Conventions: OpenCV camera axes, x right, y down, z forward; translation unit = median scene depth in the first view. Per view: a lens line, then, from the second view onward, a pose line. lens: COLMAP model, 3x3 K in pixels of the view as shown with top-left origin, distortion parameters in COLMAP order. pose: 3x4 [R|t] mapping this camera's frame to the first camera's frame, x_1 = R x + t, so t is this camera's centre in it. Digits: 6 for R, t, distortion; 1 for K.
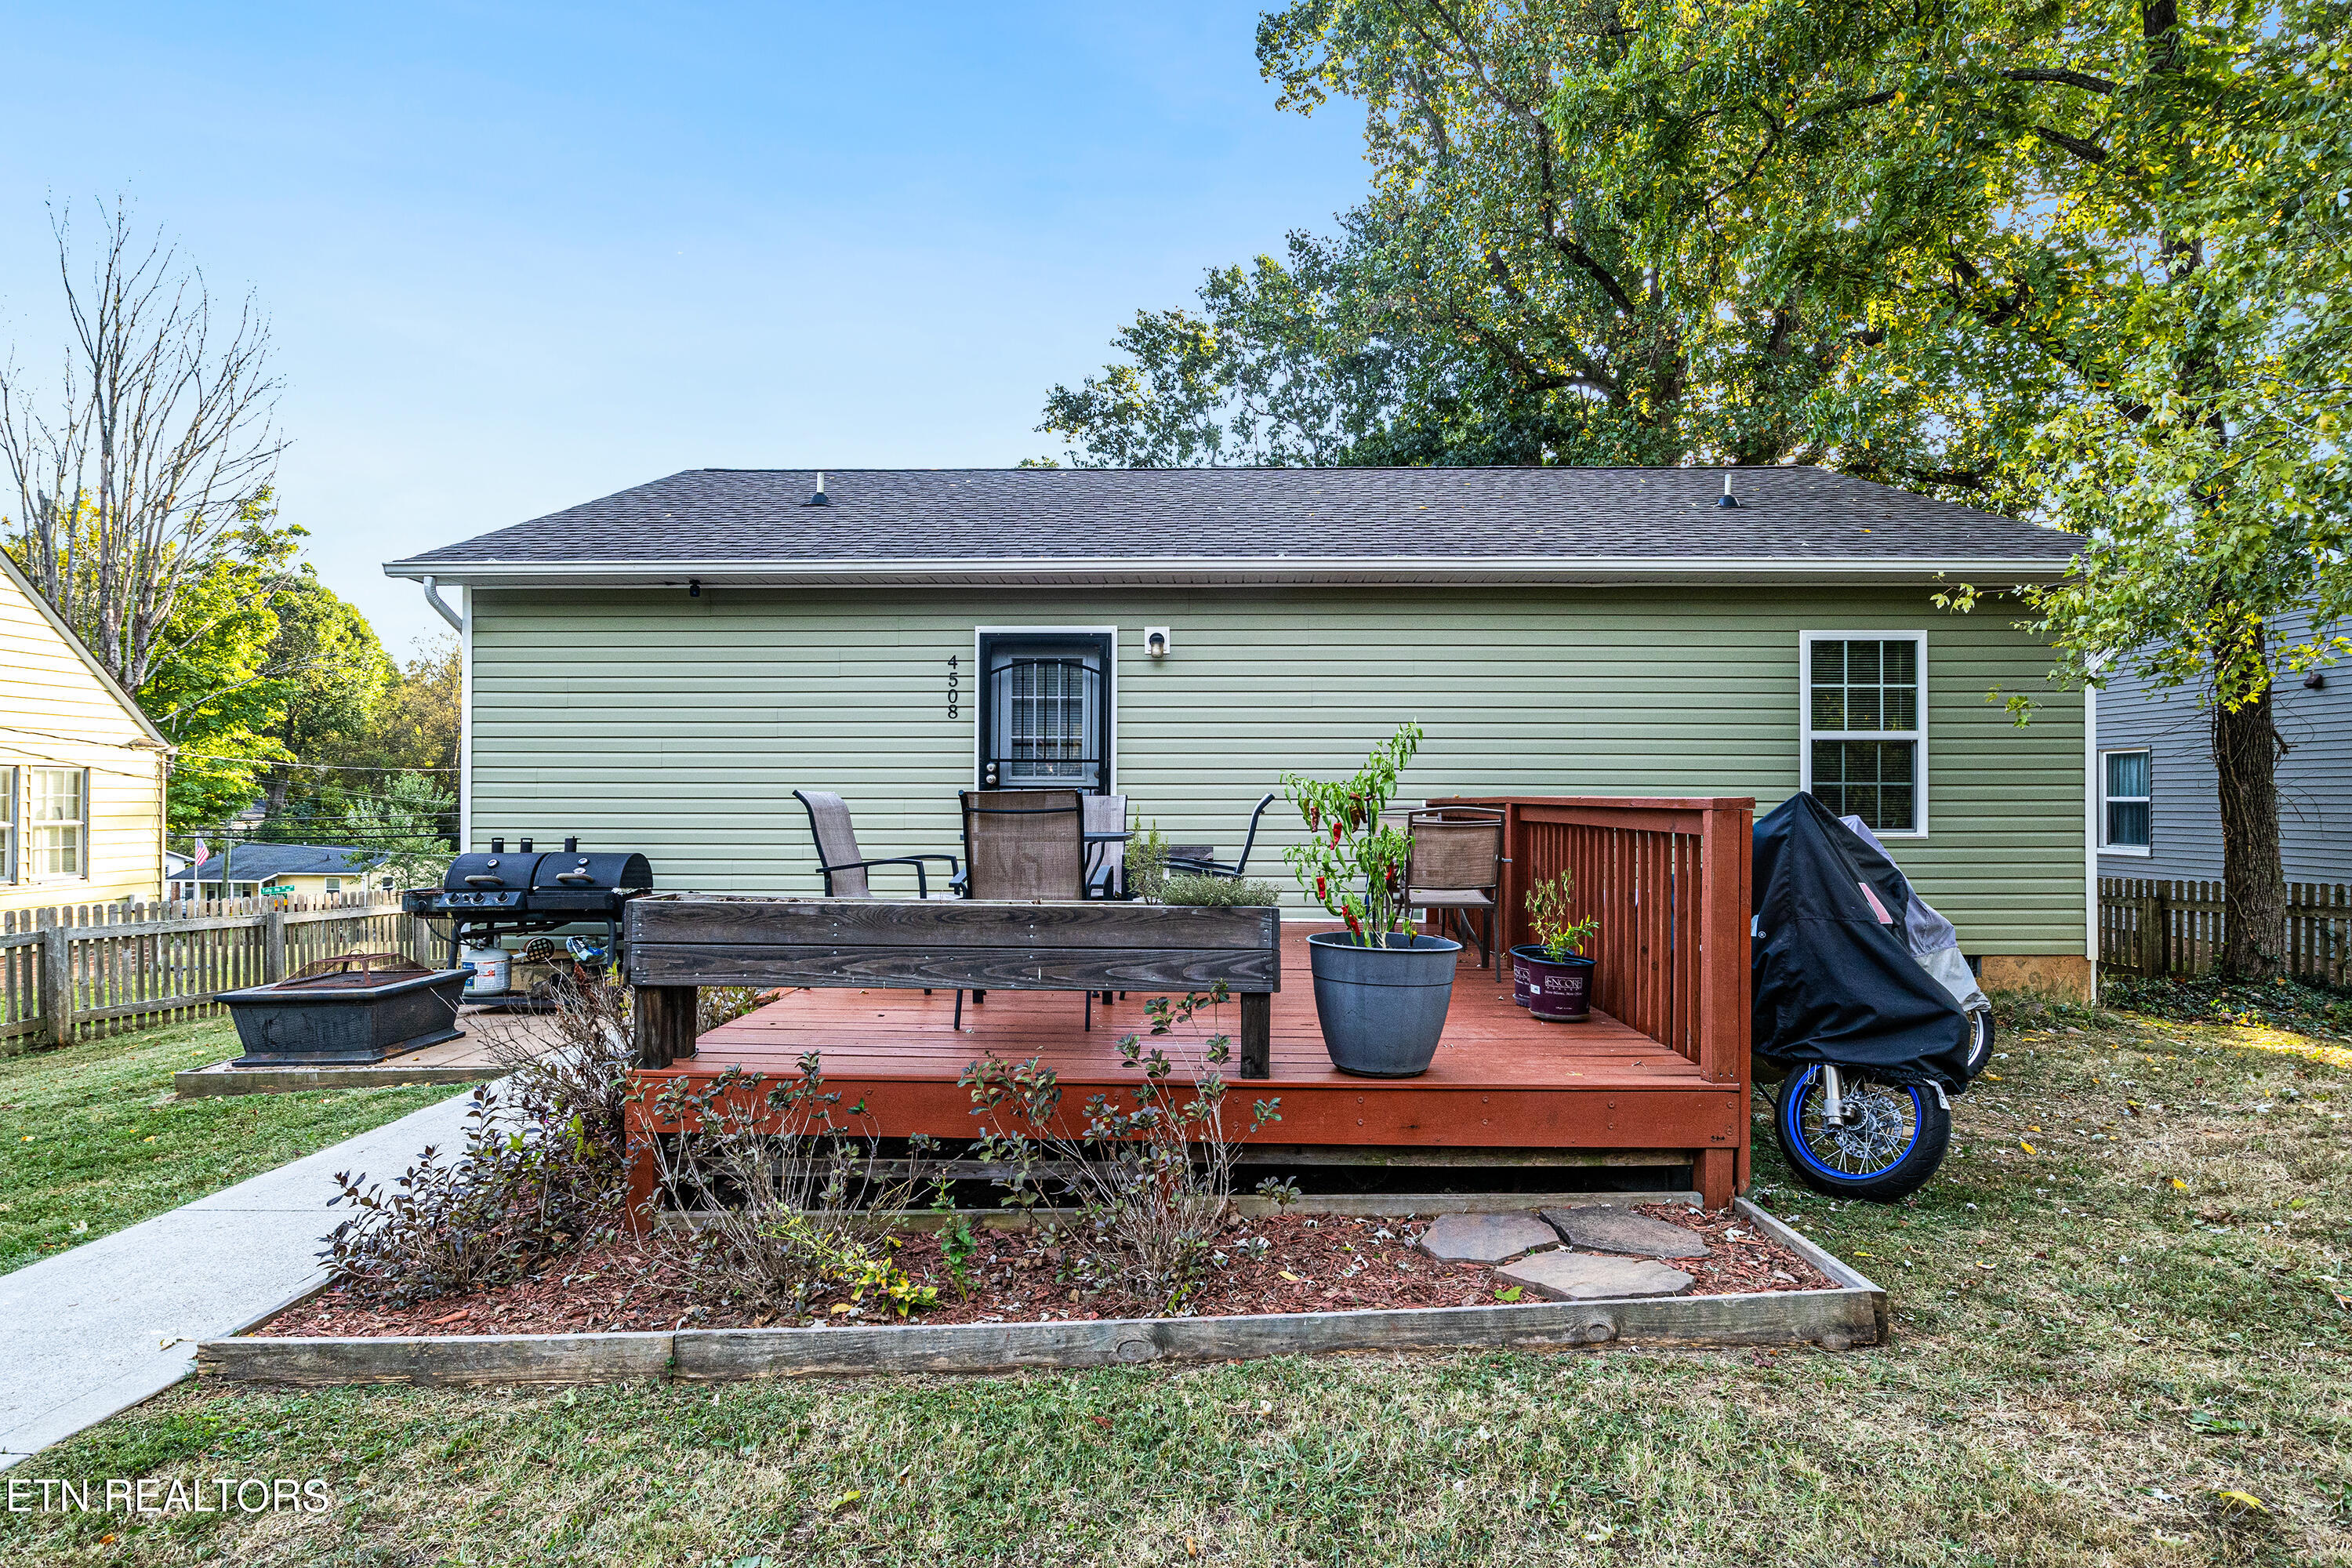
lens RADIAL K [[1164.8, 0, 1182.8], [0, 1164.8, 804.4], [0, 0, 1]] dist [-0.002473, -0.002363]
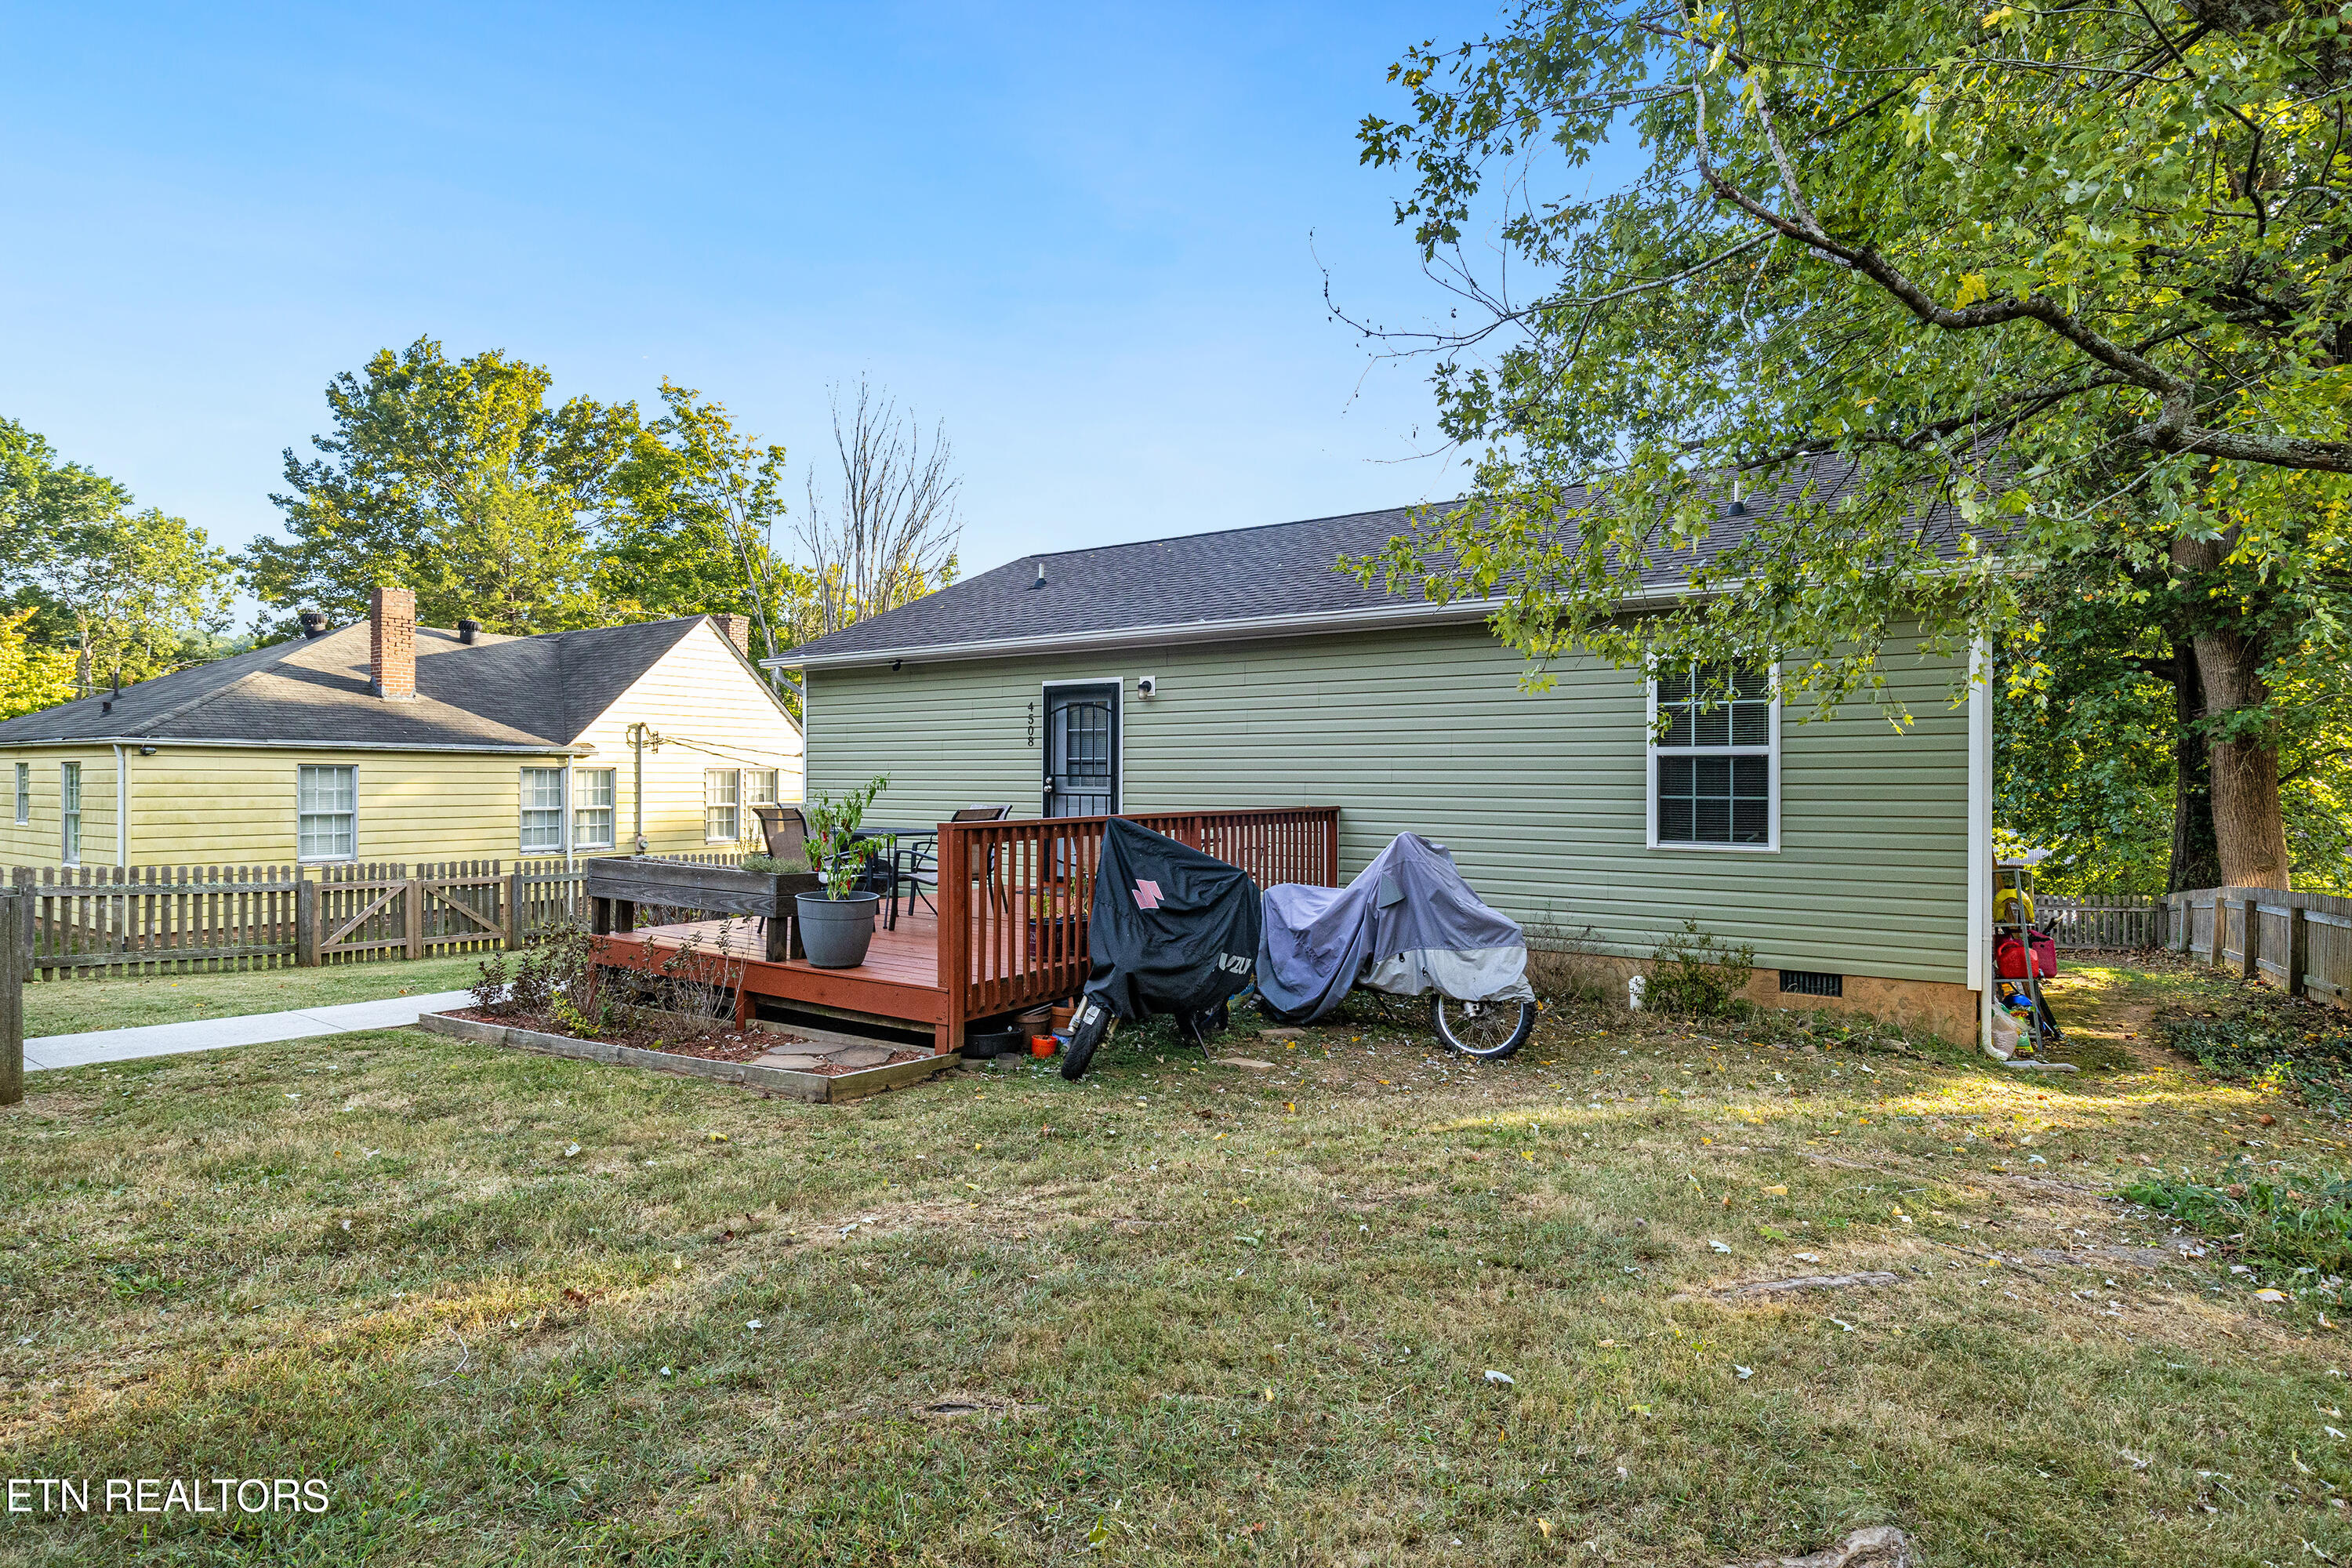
lens RADIAL K [[1164.8, 0, 1161.5], [0, 1164.8, 783.4], [0, 0, 1]] dist [-0.002473, -0.002363]
pose [[0.844696, 0.003233, -0.535237, 0.713931], [-0.004327, 0.999990, -0.000789, -0.027275], [0.535230, 0.002982, 0.844701, -0.130031]]
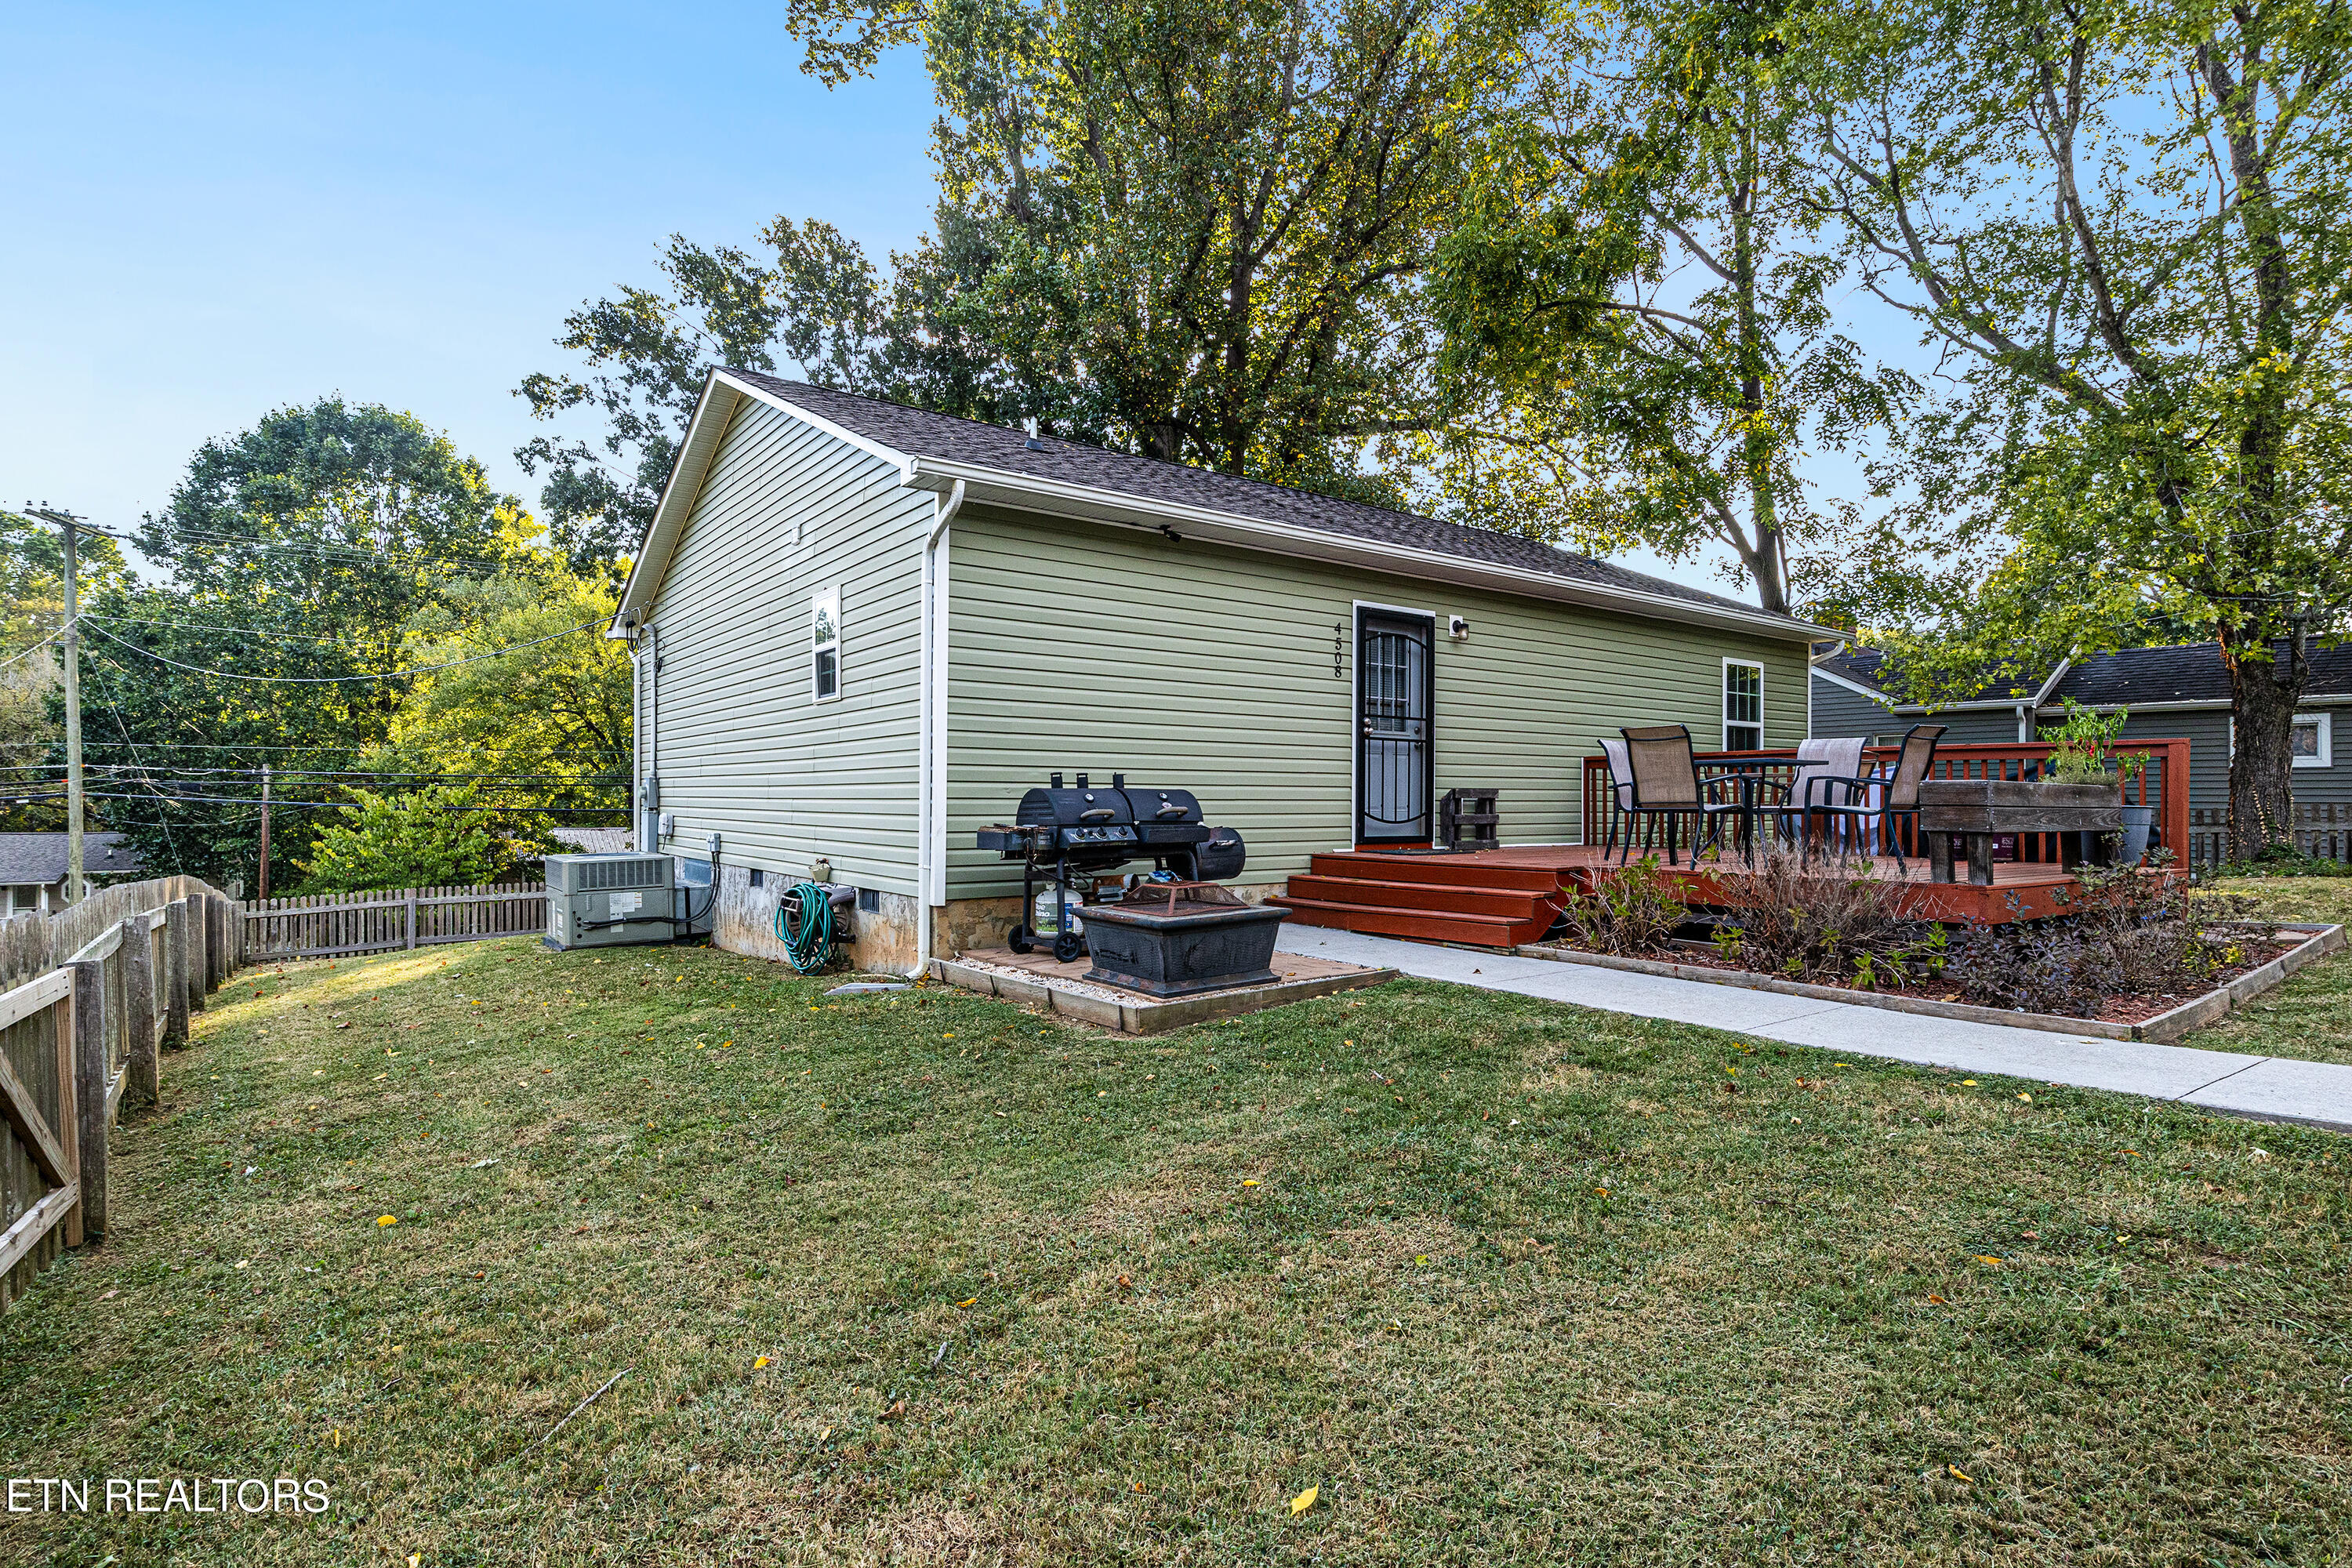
lens RADIAL K [[1164.8, 0, 1170.2], [0, 1164.8, 779.6], [0, 0, 1]] dist [-0.002473, -0.002363]
pose [[0.792933, 0.011850, 0.609193, -1.038080], [-0.002046, 0.999857, -0.016786, 0.047439], [-0.609305, 0.012064, 0.792844, 0.187443]]
